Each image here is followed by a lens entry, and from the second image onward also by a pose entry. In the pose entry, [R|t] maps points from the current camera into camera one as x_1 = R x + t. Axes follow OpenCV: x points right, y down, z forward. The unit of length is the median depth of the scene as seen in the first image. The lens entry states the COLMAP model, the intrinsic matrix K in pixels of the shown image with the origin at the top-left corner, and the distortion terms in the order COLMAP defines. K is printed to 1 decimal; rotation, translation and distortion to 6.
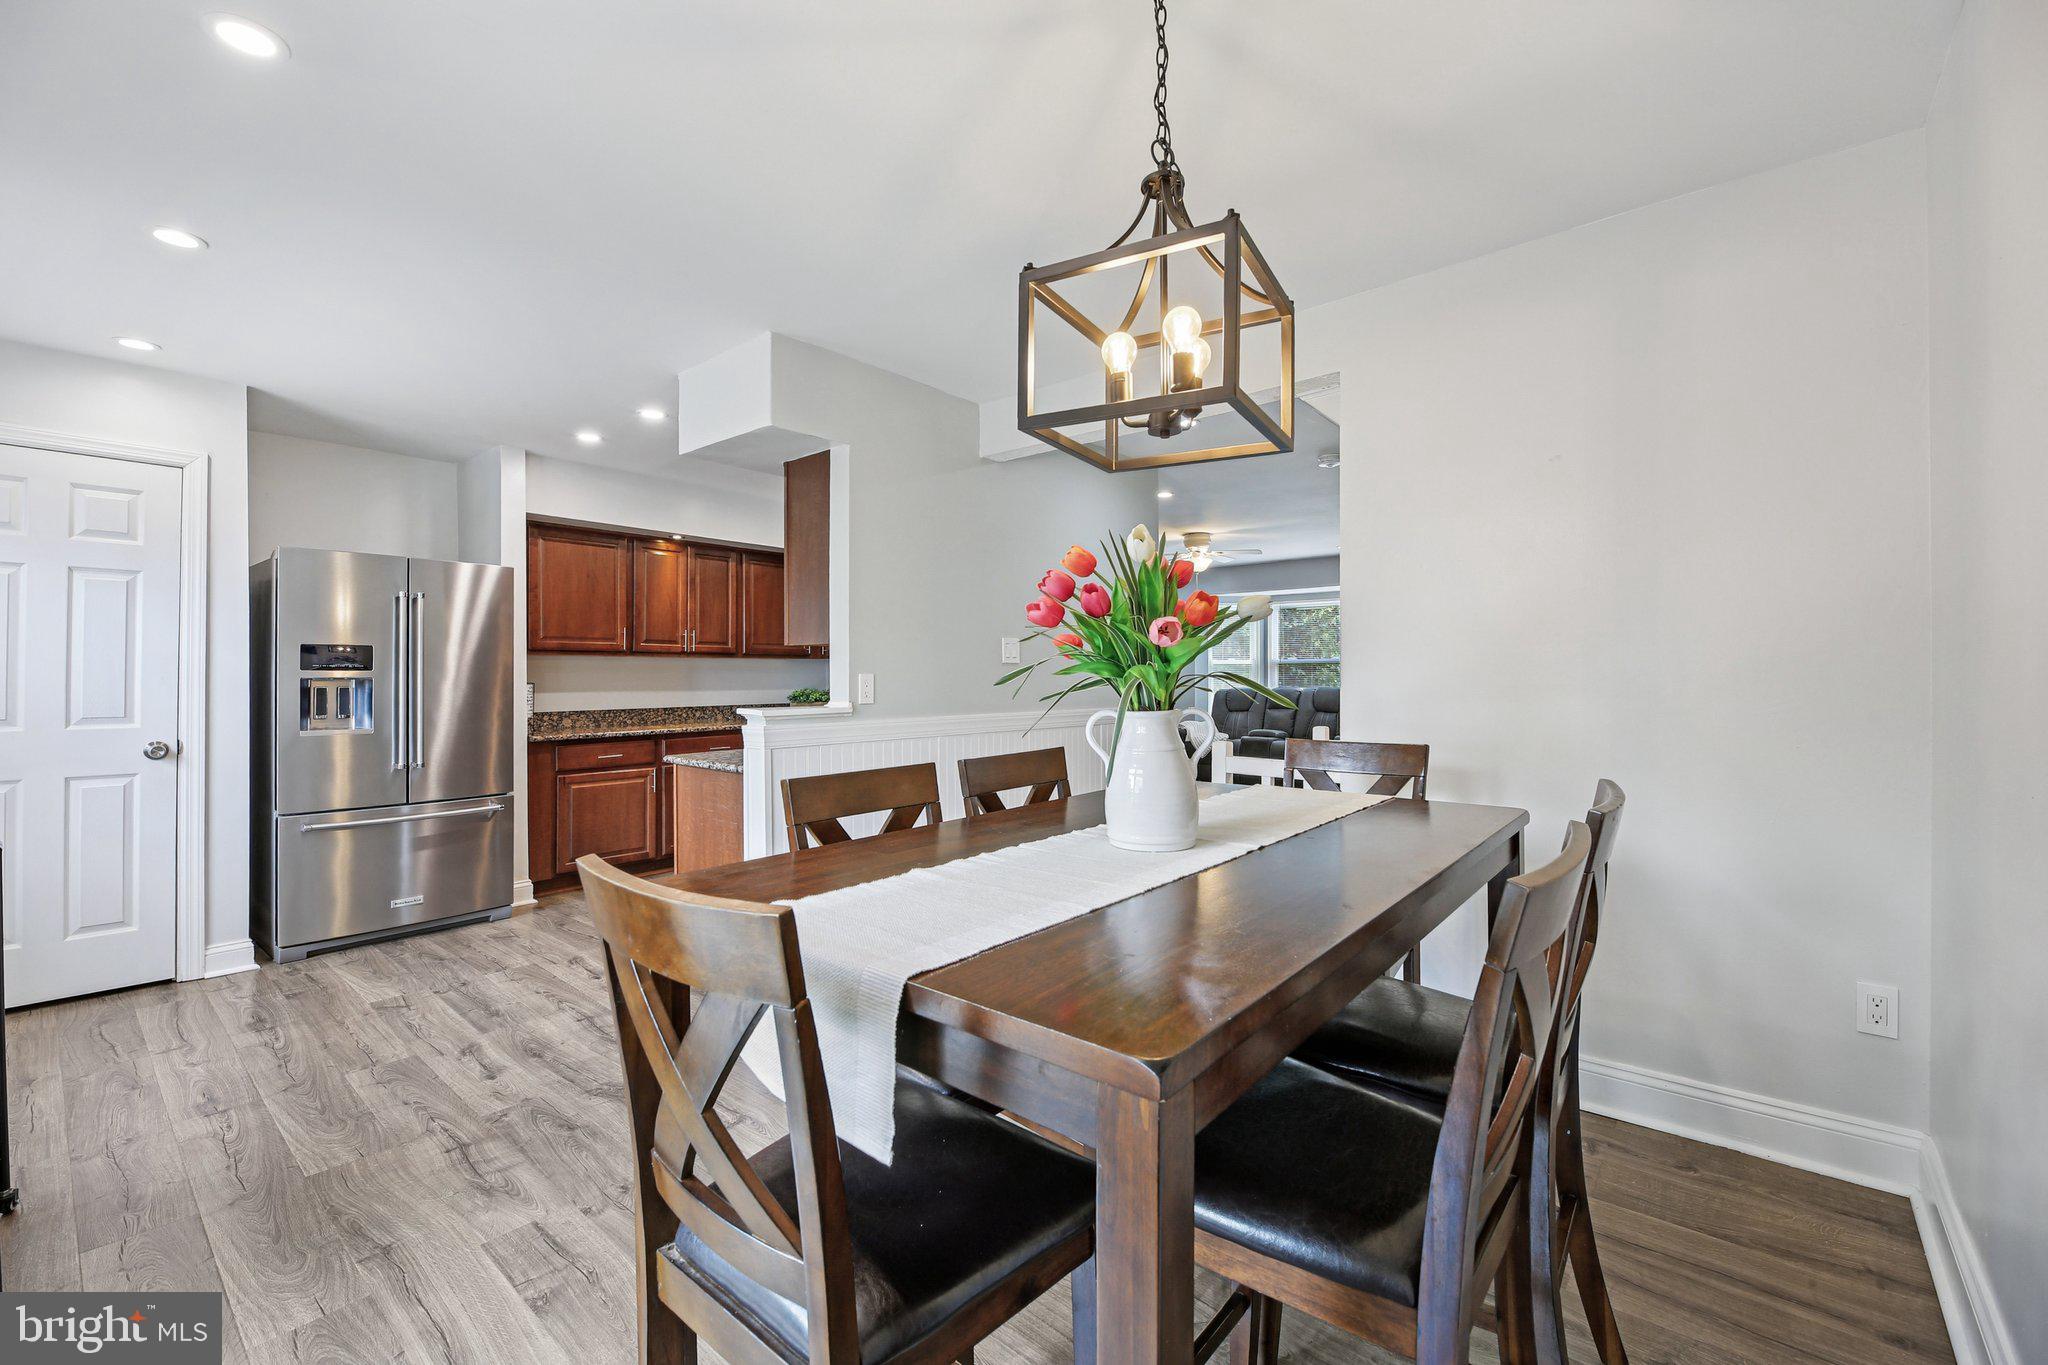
lens RADIAL K [[862.2, 0, 1014.3], [0, 862.2, 663.4], [0, 0, 1]] dist [-0.000509, -0.000145]
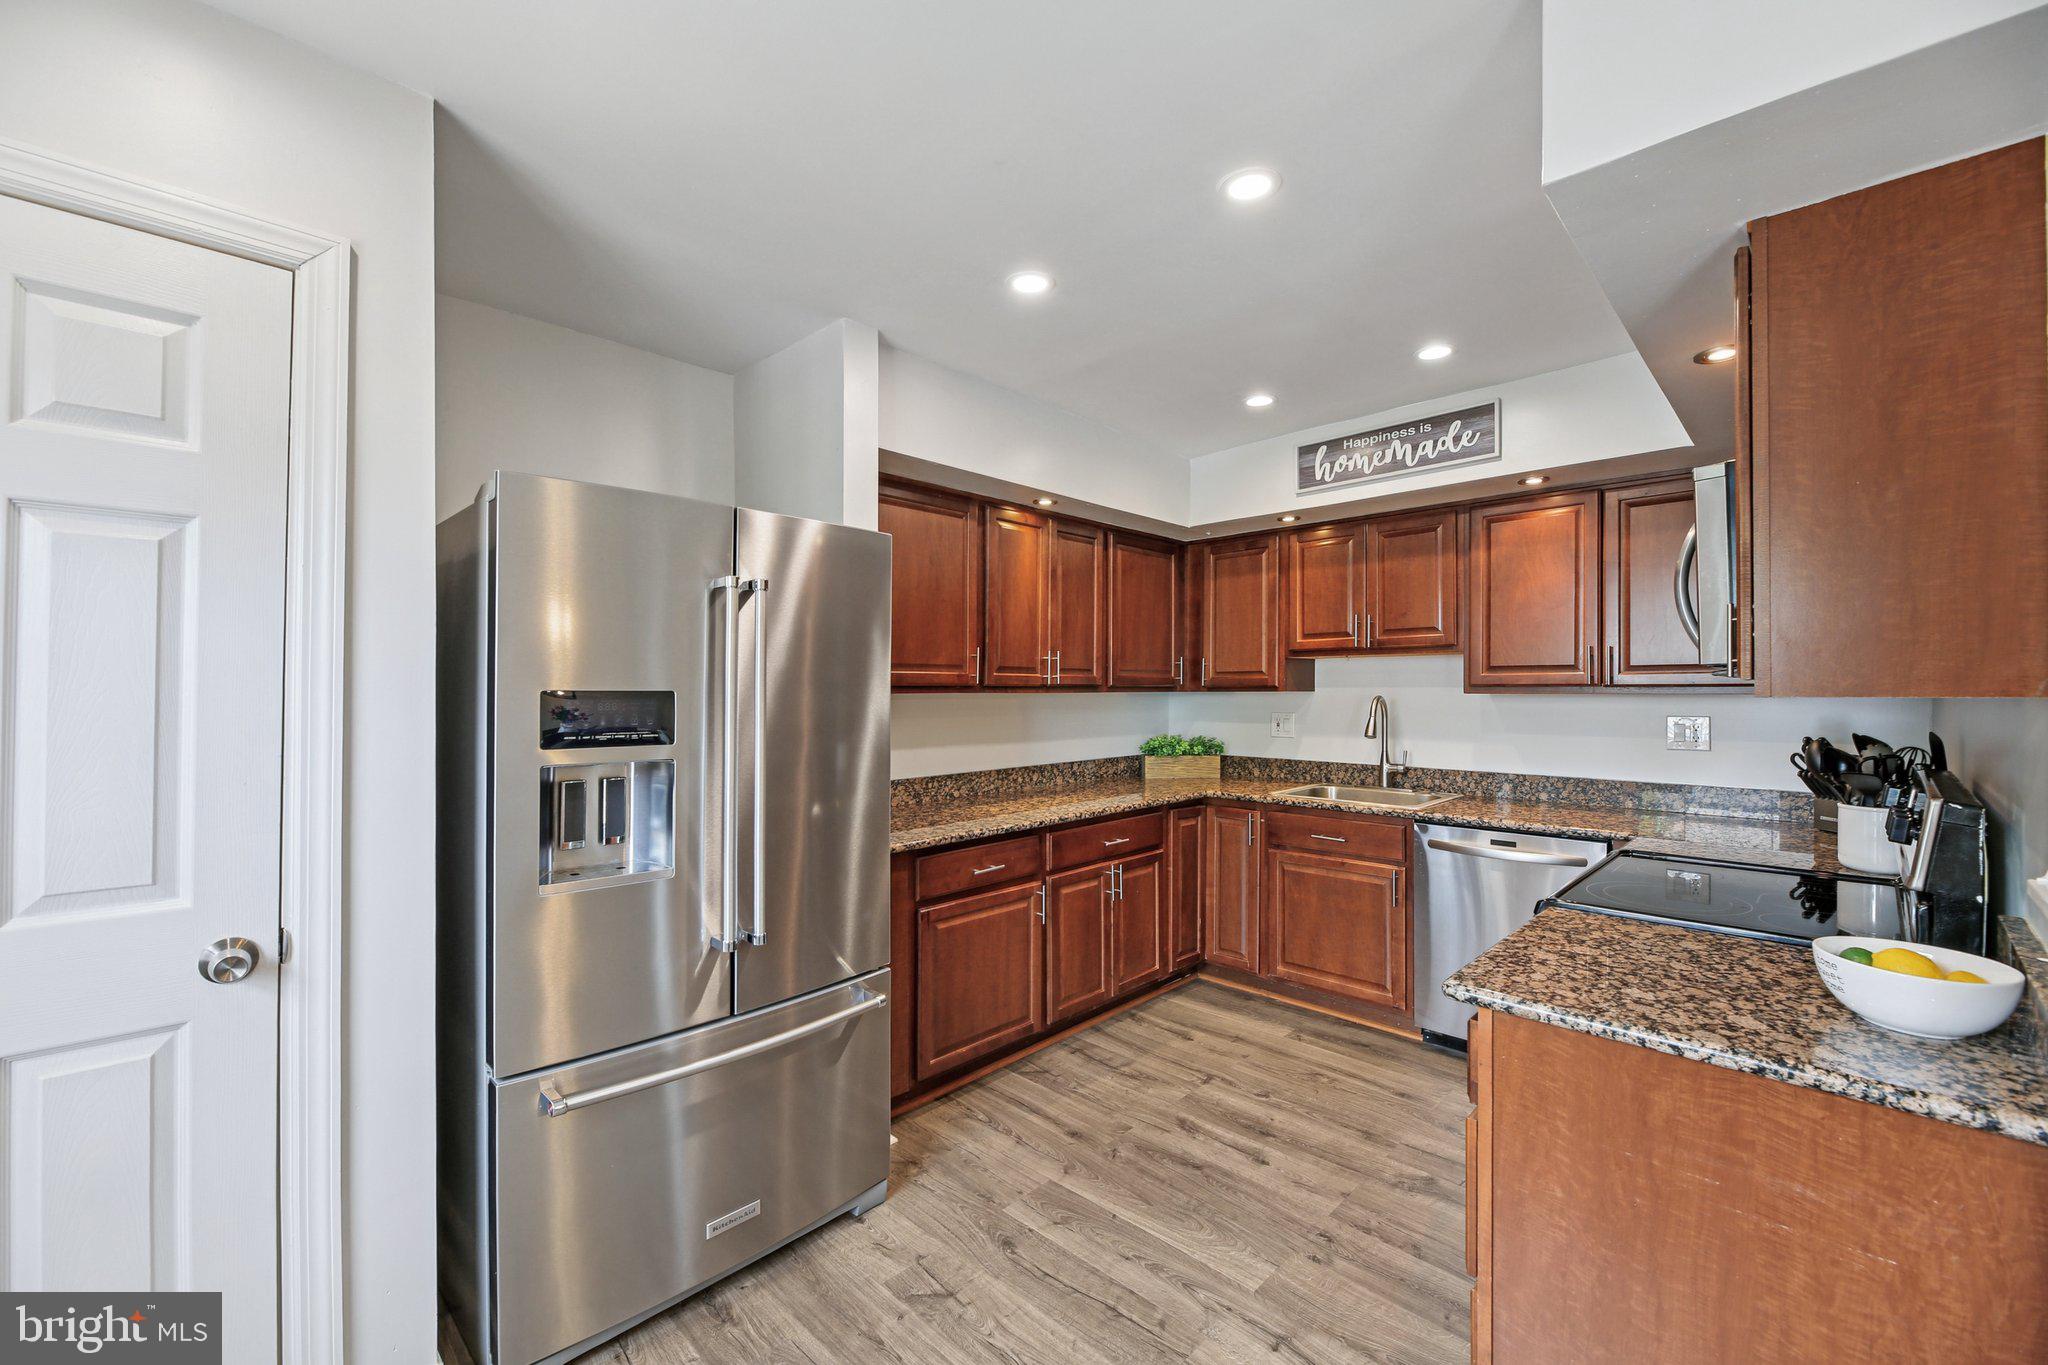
lens RADIAL K [[844.2, 0, 1016.8], [0, 844.2, 671.9], [0, 0, 1]] dist [-0.007656, -0.000442]
pose [[0.997336, -0.003217, -0.072871, -0.434239], [0.002613, 0.999961, -0.008388, -0.021749], [0.072895, 0.008175, 0.997306, 0.460177]]
